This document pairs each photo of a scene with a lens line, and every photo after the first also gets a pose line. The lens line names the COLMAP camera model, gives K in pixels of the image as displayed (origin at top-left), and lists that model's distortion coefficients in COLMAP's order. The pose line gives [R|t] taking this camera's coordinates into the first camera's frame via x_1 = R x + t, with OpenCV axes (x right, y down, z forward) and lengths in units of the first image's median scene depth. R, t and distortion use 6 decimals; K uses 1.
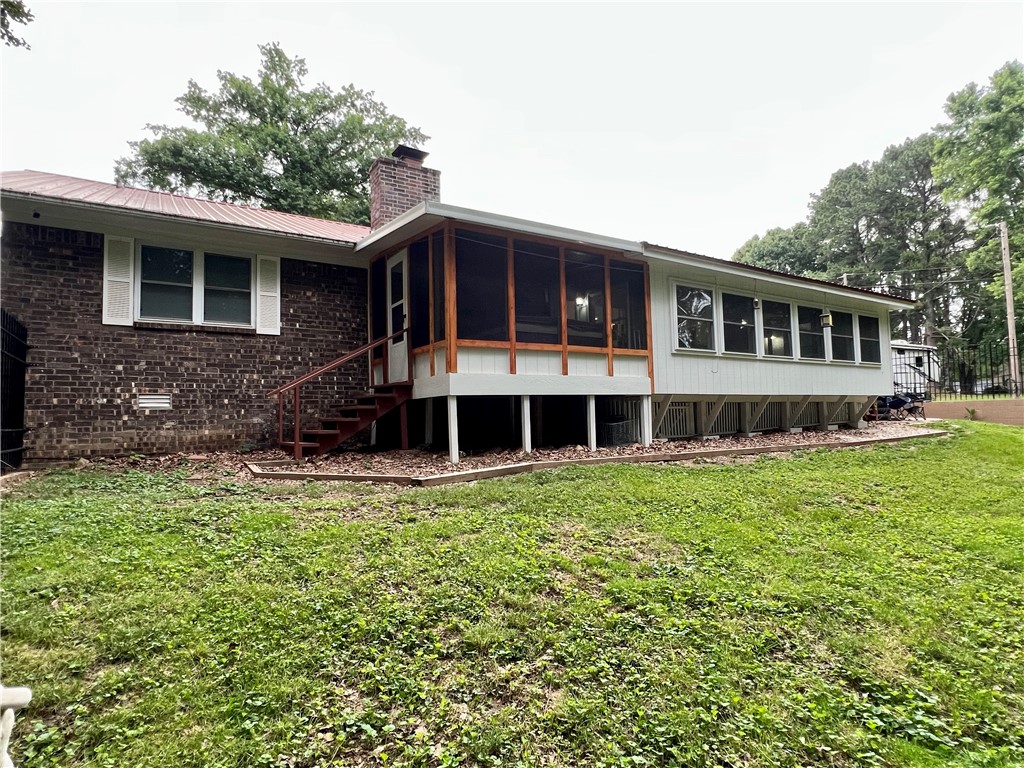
lens RADIAL K [[563.9, 0, 509.8], [0, 563.9, 381.7], [0, 0, 1]] dist [0.004093, 0.000378]
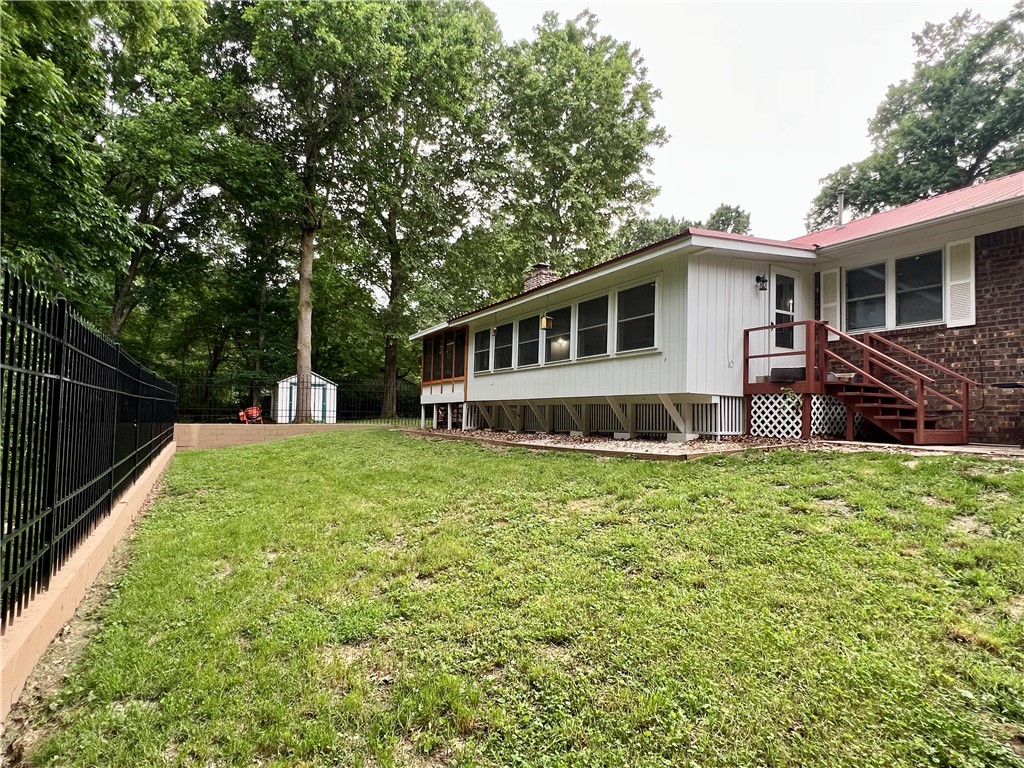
lens RADIAL K [[563.9, 0, 510.4], [0, 563.9, 390.0], [0, 0, 1]] dist [0.004093, 0.000378]
pose [[-0.093207, -0.028370, -0.995242, 1.375913], [0.045613, 0.998423, -0.032732, 0.035345], [0.994601, -0.048447, -0.091766, 0.902777]]
